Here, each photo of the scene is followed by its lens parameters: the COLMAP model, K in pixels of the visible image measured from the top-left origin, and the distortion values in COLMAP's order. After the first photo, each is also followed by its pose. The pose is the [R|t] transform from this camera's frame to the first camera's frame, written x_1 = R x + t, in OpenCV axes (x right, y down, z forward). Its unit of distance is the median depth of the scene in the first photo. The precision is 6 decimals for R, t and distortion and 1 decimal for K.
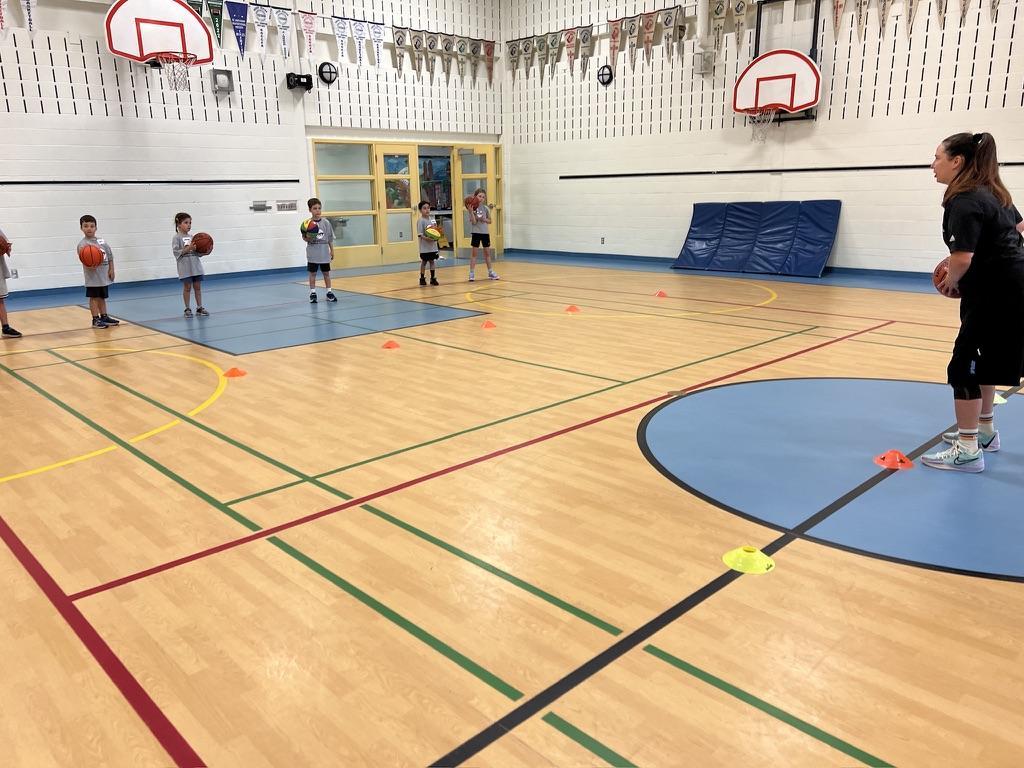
lens RADIAL K [[794.3, 0, 518.5], [0, 794.3, 390.5], [0, 0, 1]] dist [0.053748, -0.058691]
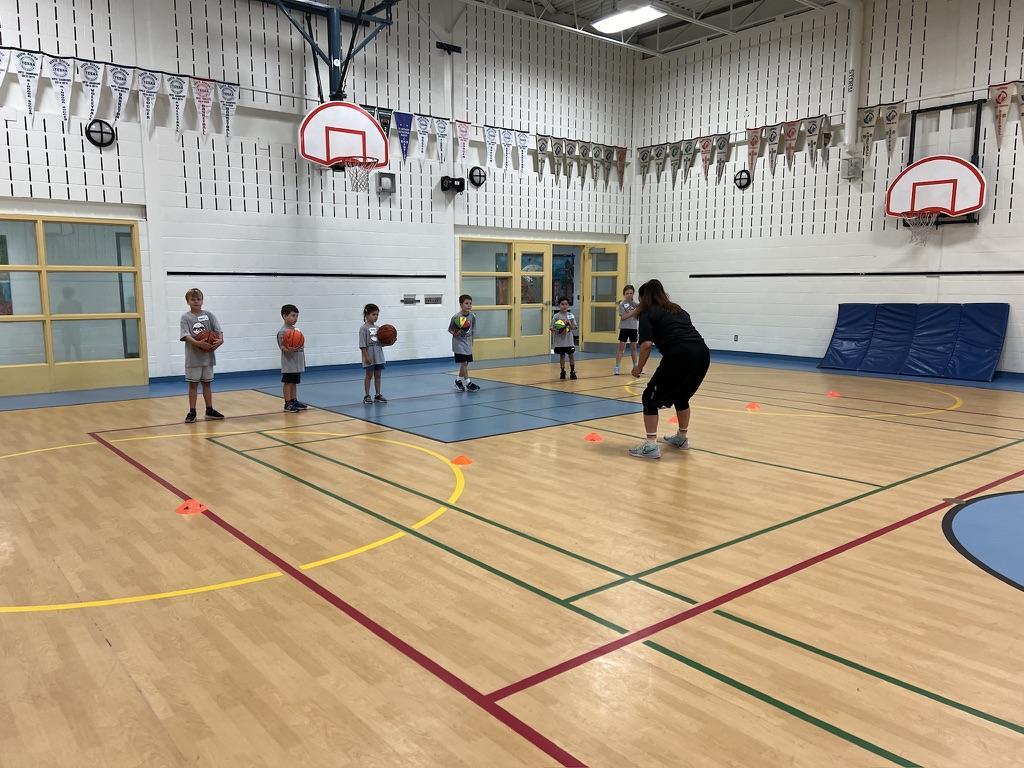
lens RADIAL K [[794.3, 0, 511.5], [0, 794.3, 380.6], [0, 0, 1]] dist [0.053748, -0.058691]
pose [[0.996397, 0.027110, -0.080367, -0.116752], [-0.037304, 0.991048, -0.128186, 0.001707], [0.076173, 0.130722, 0.988488, 0.005028]]
